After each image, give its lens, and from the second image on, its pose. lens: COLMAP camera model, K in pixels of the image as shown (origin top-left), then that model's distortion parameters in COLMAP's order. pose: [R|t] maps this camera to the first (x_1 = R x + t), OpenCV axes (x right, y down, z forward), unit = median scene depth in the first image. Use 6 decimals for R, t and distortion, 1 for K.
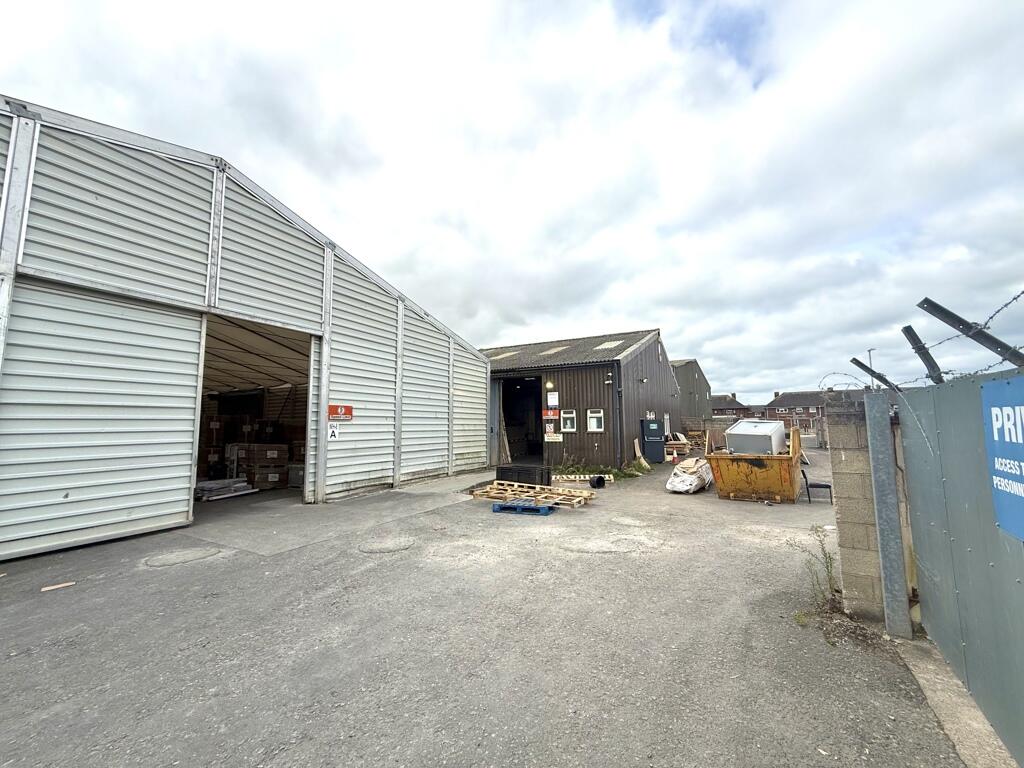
lens RADIAL K [[415.1, 0, 510.6], [0, 415.1, 392.4], [0, 0, 1]] dist [0.017823, -0.000125]
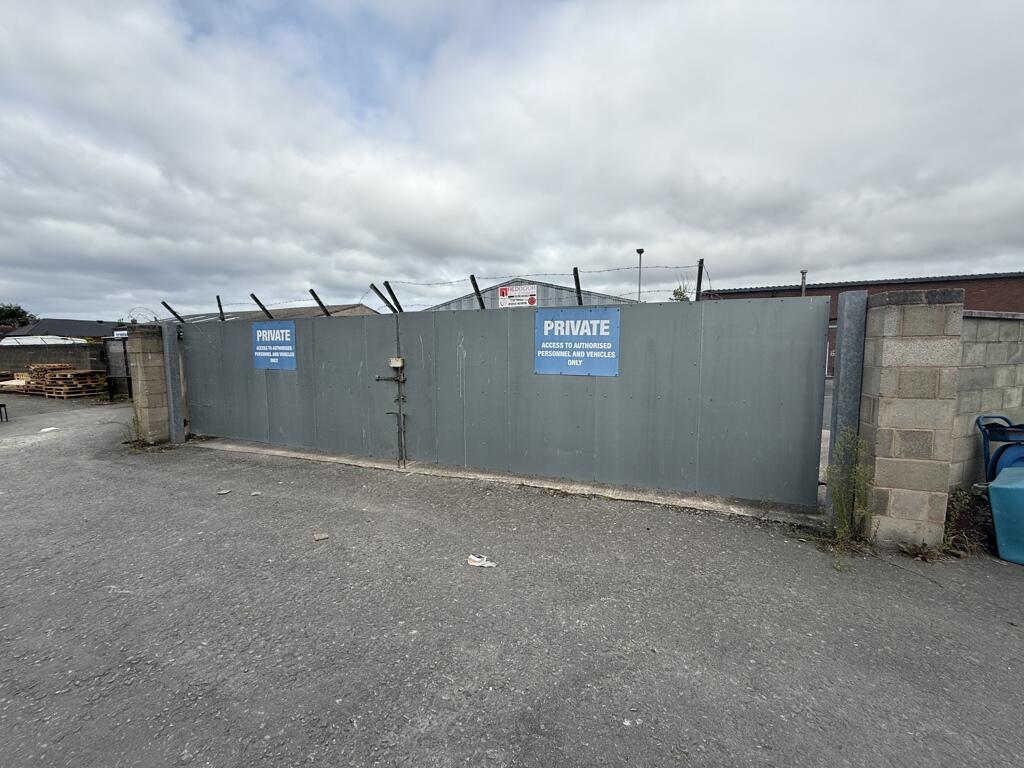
lens RADIAL K [[408.7, 0, 509.2], [0, 408.7, 383.3], [0, 0, 1]] dist [-0.000966, -0.000132]
pose [[-0.159308, -0.068631, 0.984840, -0.274375], [-0.065946, 0.996092, 0.058748, 0.015579], [-0.985024, -0.055587, -0.163212, -0.048255]]
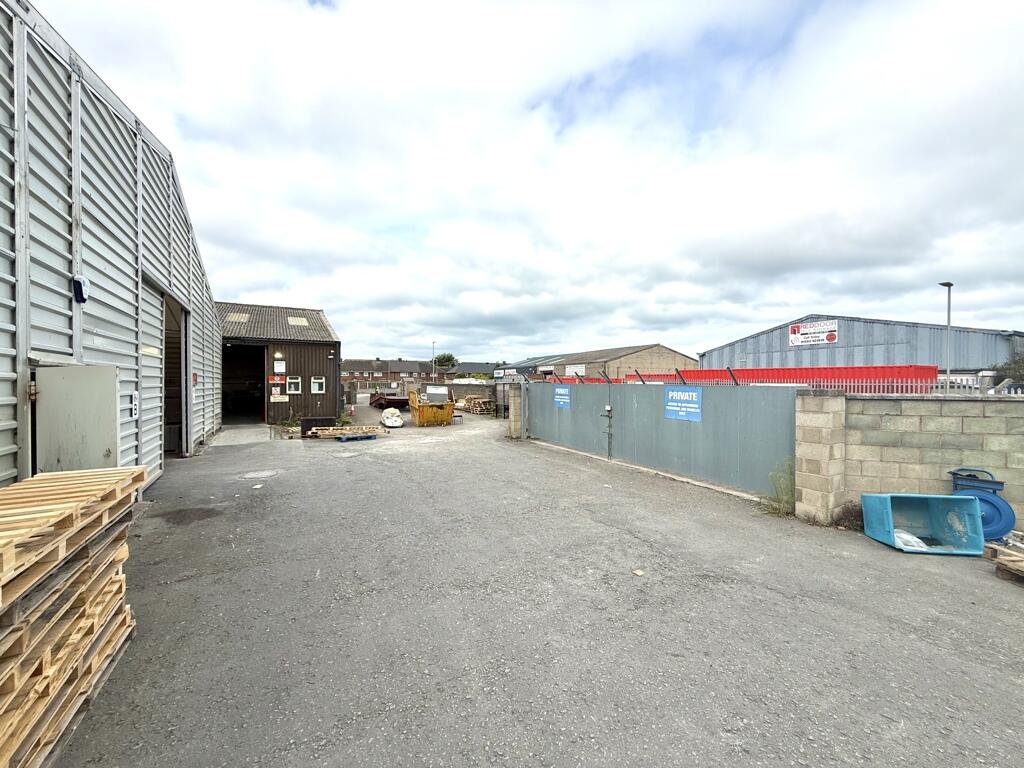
lens RADIAL K [[415.1, 0, 510.6], [0, 415.1, 392.4], [0, 0, 1]] dist [0.017823, -0.000125]
pose [[0.532379, -0.010507, 0.846441, -0.592574], [-0.070315, 0.995918, 0.056588, -0.027372], [-0.843581, -0.089644, 0.529467, -0.231385]]
